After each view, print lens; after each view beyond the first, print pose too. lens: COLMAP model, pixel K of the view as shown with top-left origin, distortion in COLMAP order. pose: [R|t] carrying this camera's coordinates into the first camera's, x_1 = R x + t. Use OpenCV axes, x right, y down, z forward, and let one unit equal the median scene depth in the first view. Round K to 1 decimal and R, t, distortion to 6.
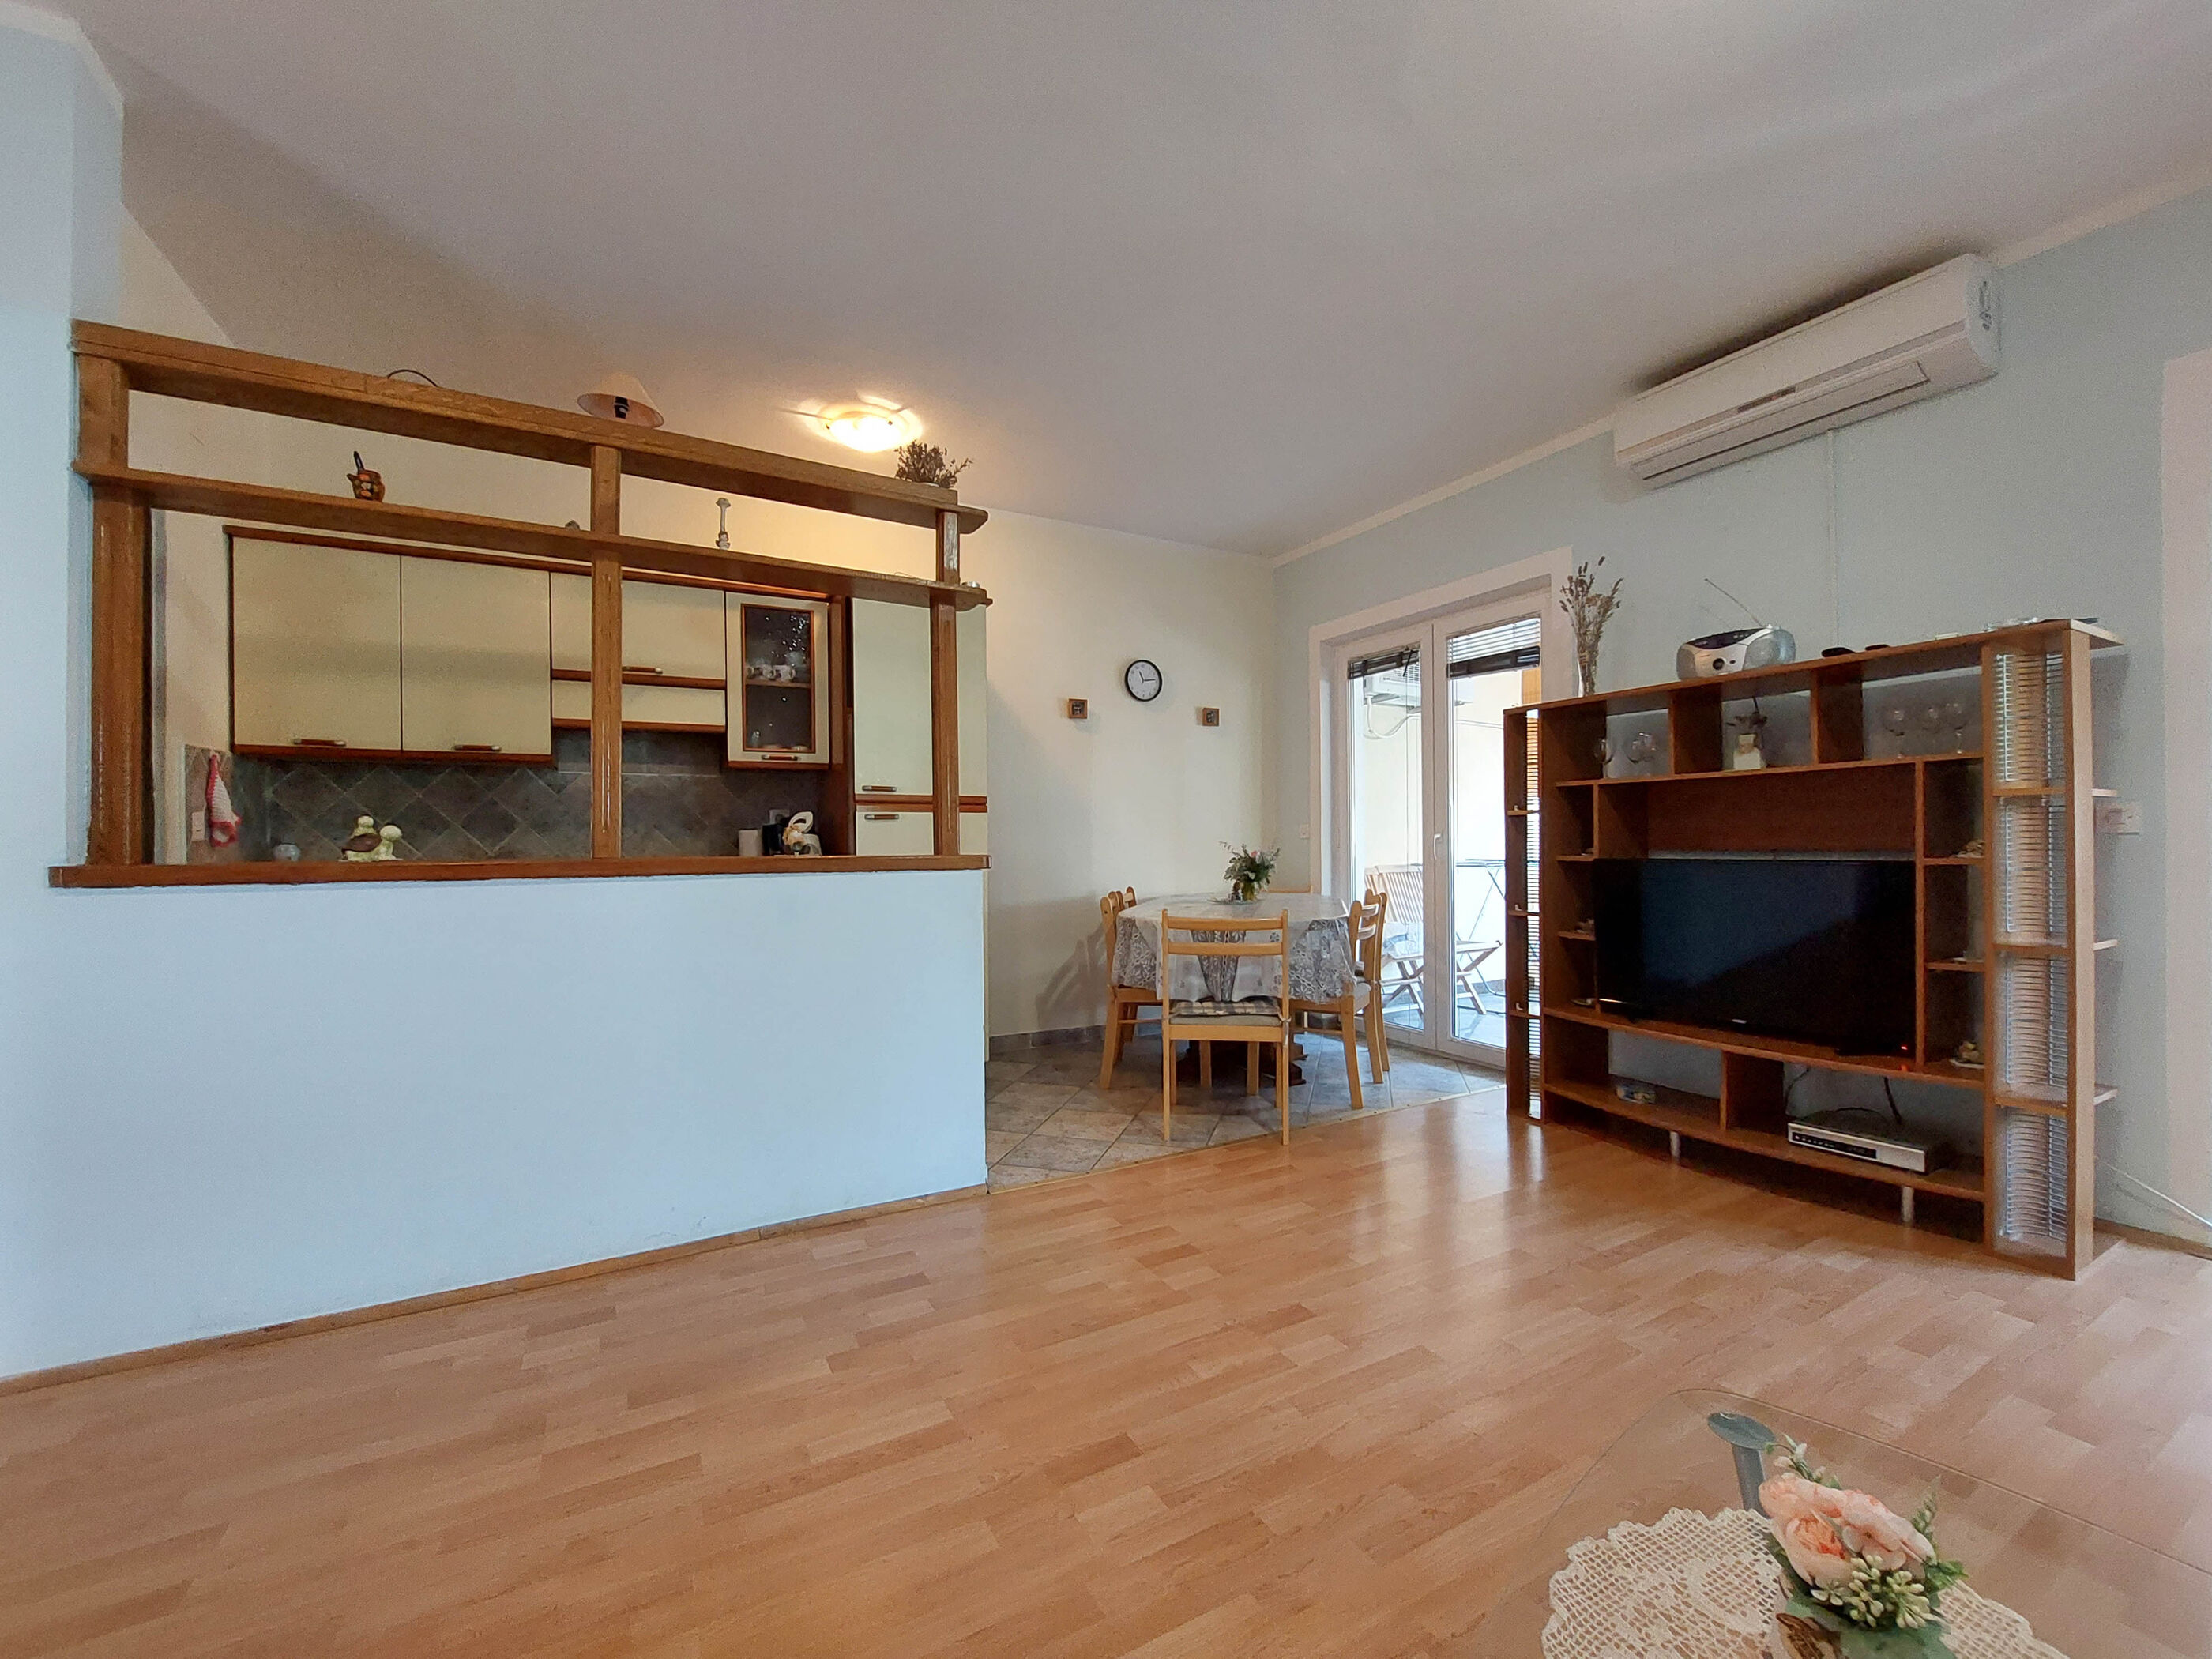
lens RADIAL K [[897.6, 0, 1105.8], [0, 897.6, 842.1], [0, 0, 1]] dist [-0.016319, -0.000488]
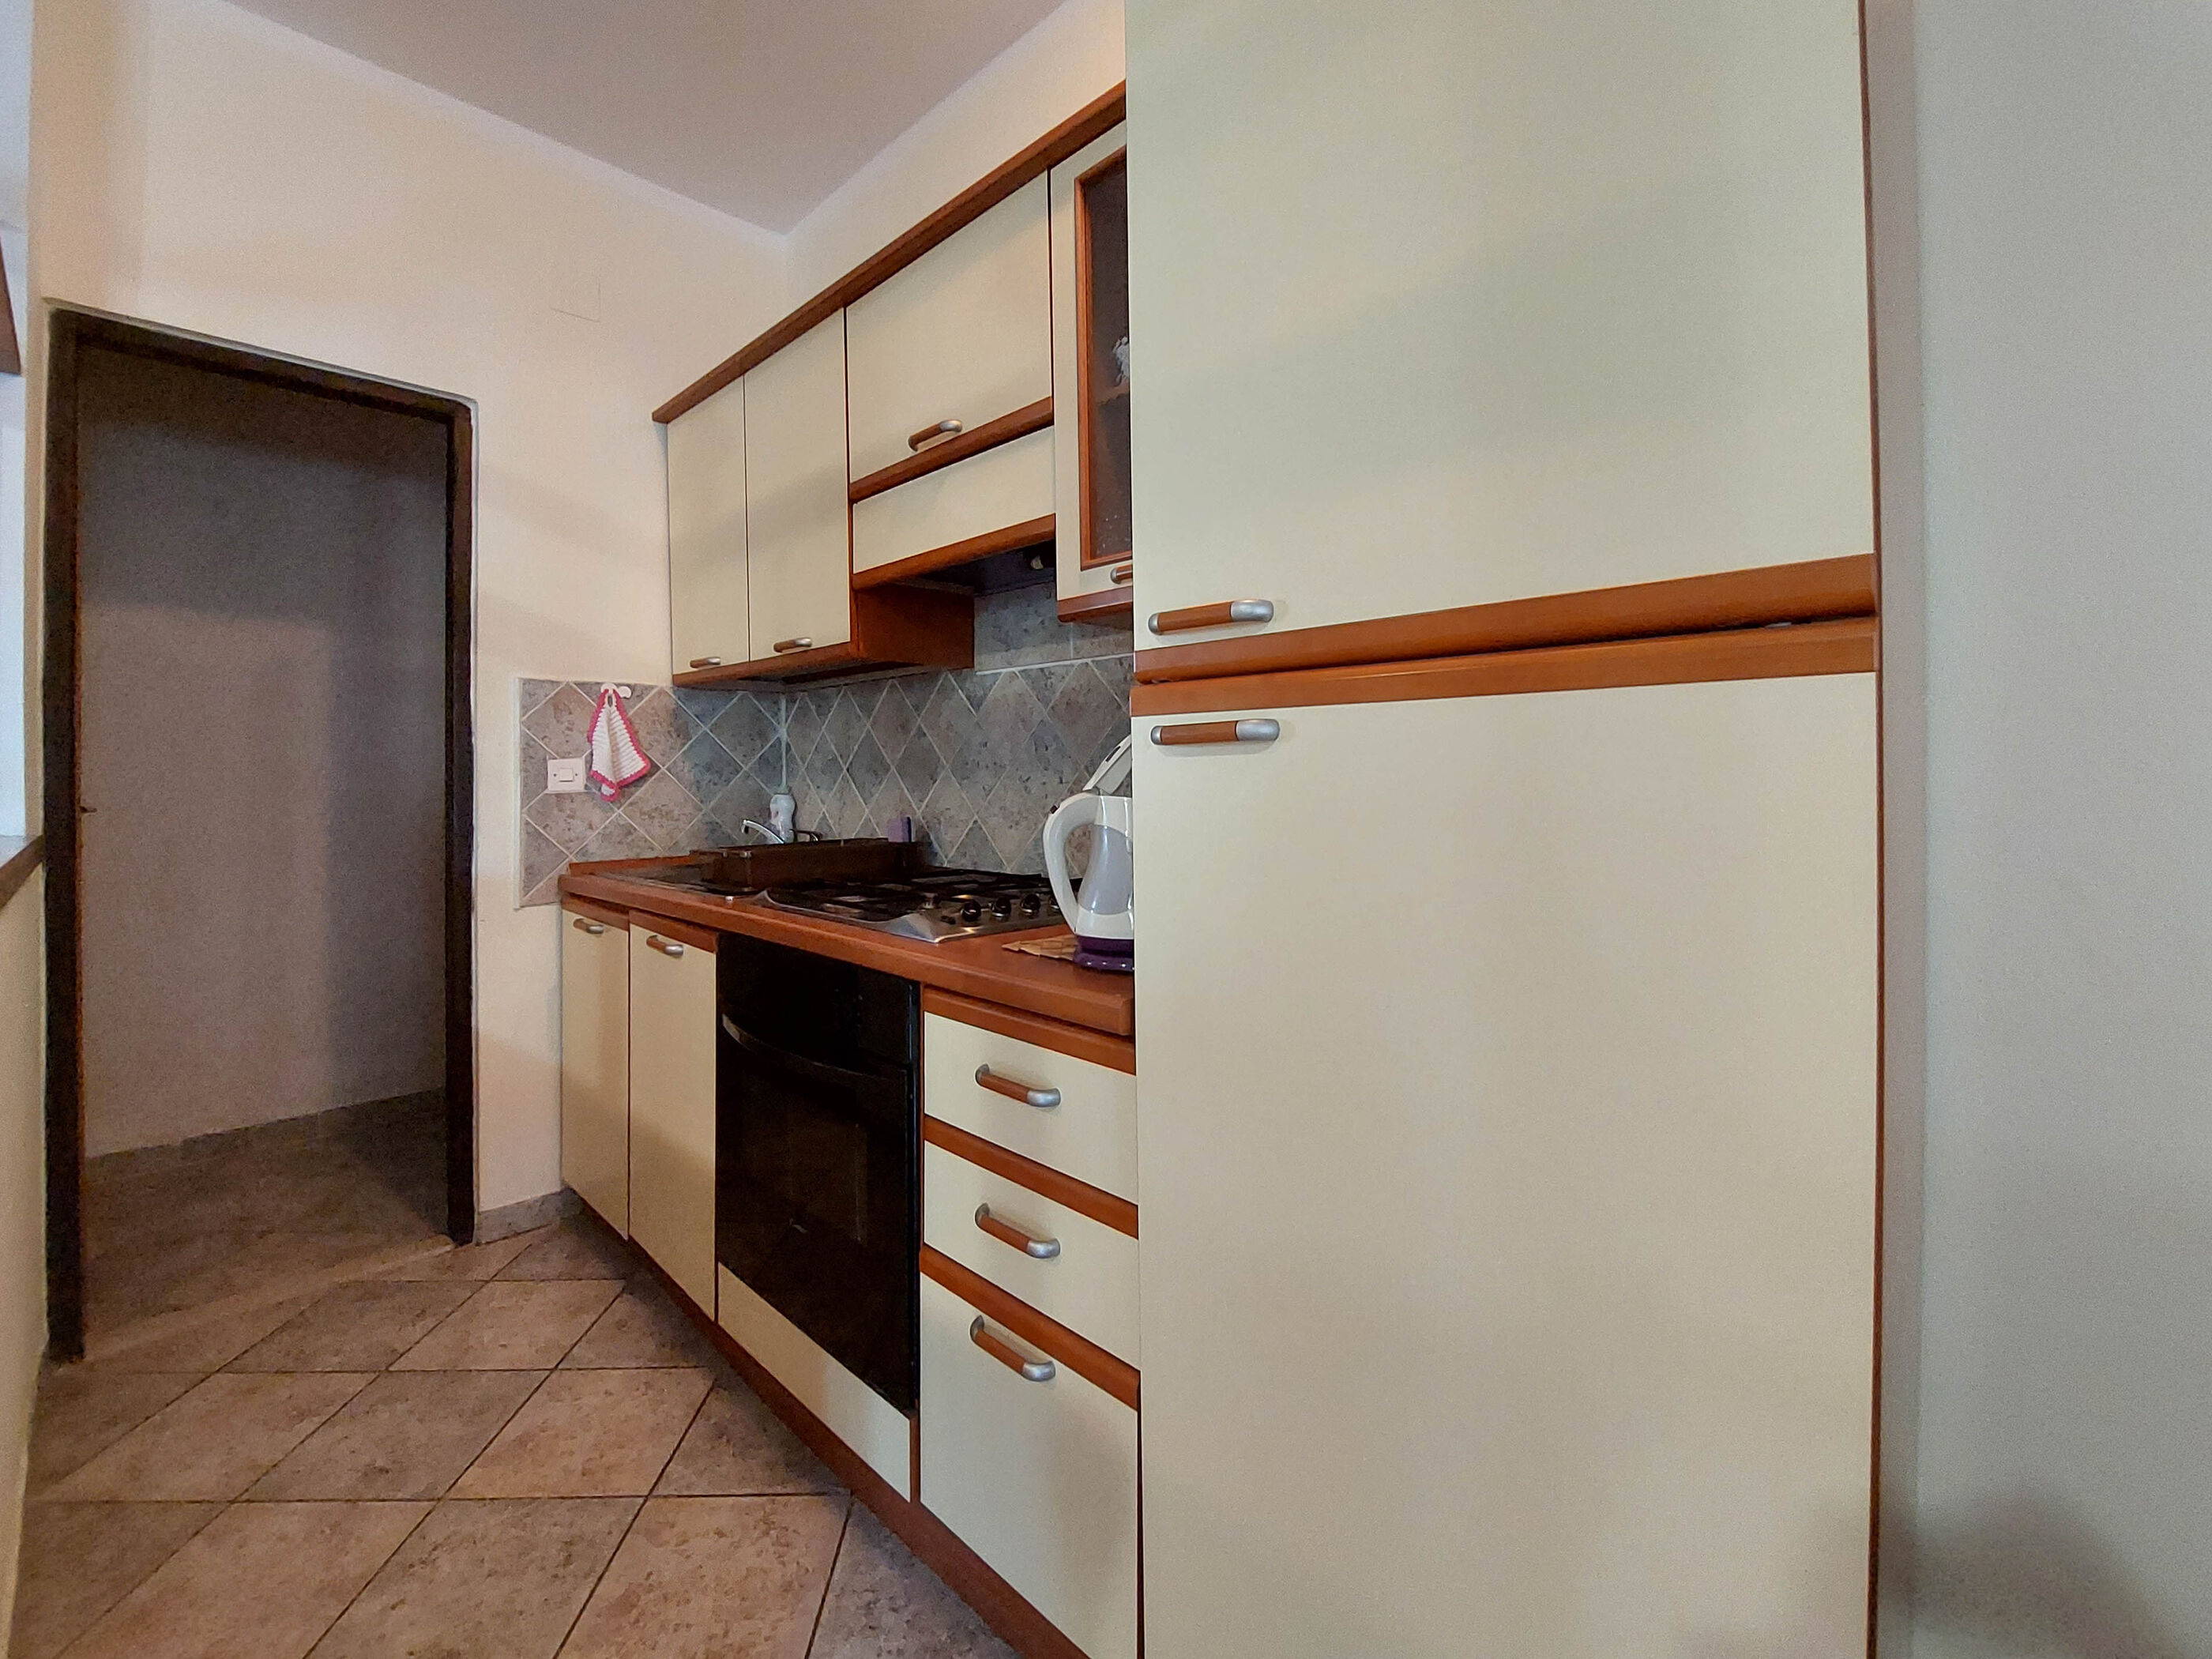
lens RADIAL K [[916.2, 0, 1105.8], [0, 916.2, 772.4], [0, 0, 1]] dist [-0.017553, 0.000015]
pose [[0.313170, 0.004483, -0.949686, -0.041295], [0.001861, 0.999984, 0.005334, -0.021188], [0.949695, -0.003438, 0.313157, 1.009109]]
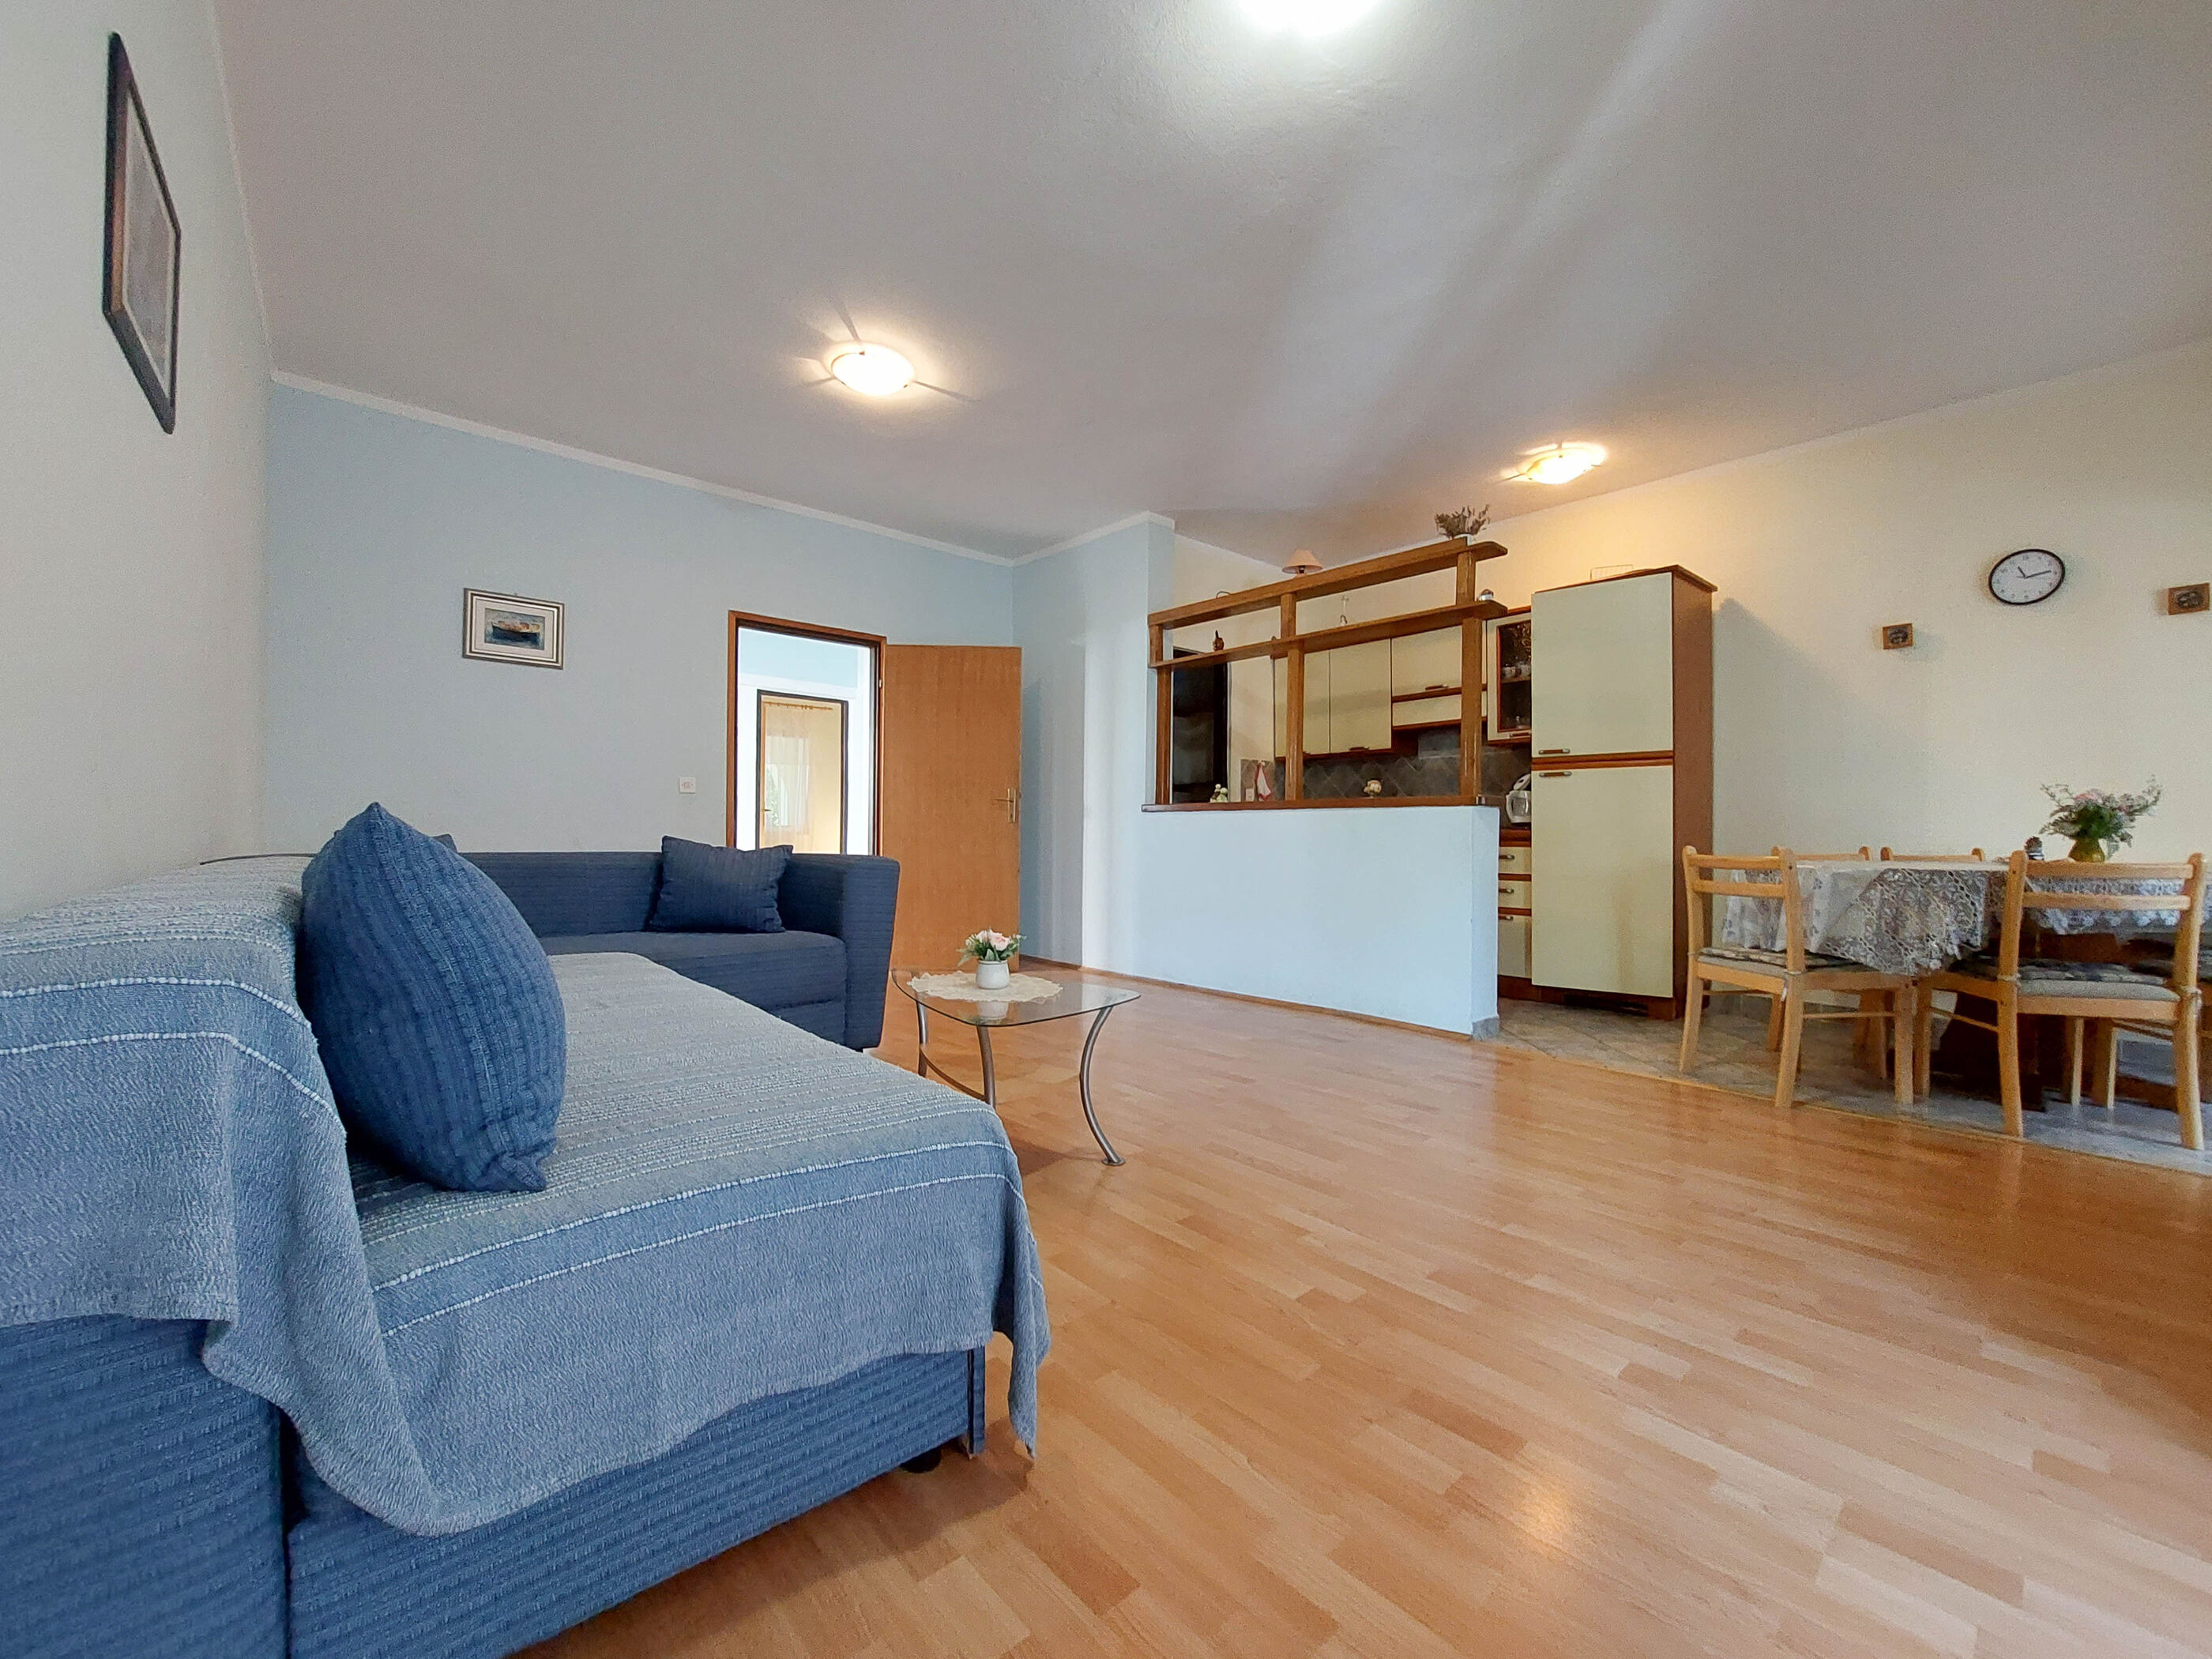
lens RADIAL K [[876.9, 0, 1113.2], [0, 876.9, 838.0], [0, 0, 1]] dist [-0.012107, 0.000011]
pose [[0.226313, 0.011598, -0.973986, 0.884878], [-0.008282, 0.999916, 0.009982, 0.059605], [0.974019, 0.005807, 0.226390, 0.130268]]
